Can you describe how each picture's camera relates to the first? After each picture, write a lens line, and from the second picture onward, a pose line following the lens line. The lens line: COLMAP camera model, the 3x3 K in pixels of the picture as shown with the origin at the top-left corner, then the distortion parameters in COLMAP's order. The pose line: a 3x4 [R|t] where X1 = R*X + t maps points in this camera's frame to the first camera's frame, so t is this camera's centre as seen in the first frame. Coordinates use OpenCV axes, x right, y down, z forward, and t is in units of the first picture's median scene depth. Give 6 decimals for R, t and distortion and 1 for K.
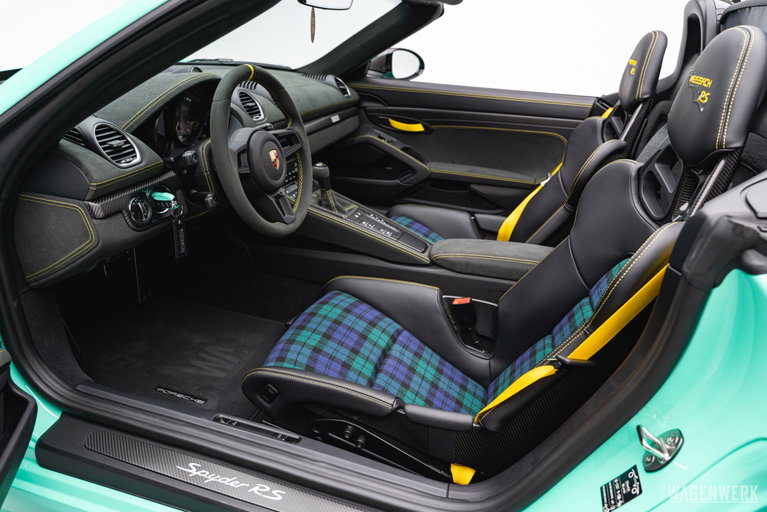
lens RADIAL K [[522.6, 0, 383.5], [0, 522.6, 256.0], [0, 0, 1]] dist [-0.005863, 0.000323]
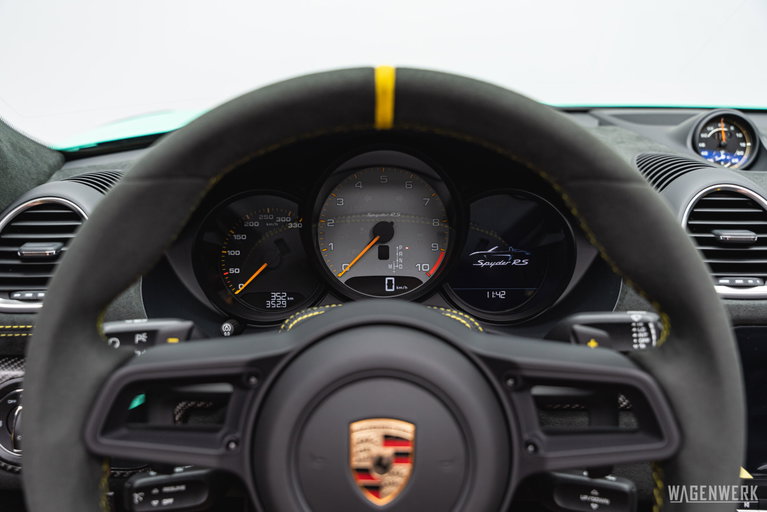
lens RADIAL K [[729.0, 0, 383.5], [0, 729.0, 256.0], [0, 0, 1]] dist [0.003006, 0.000677]
pose [[0.273210, 0.194433, -0.942100, 0.060996], [-0.376099, 0.922995, 0.081421, -0.238297], [0.885385, 0.332078, 0.325297, 0.702790]]
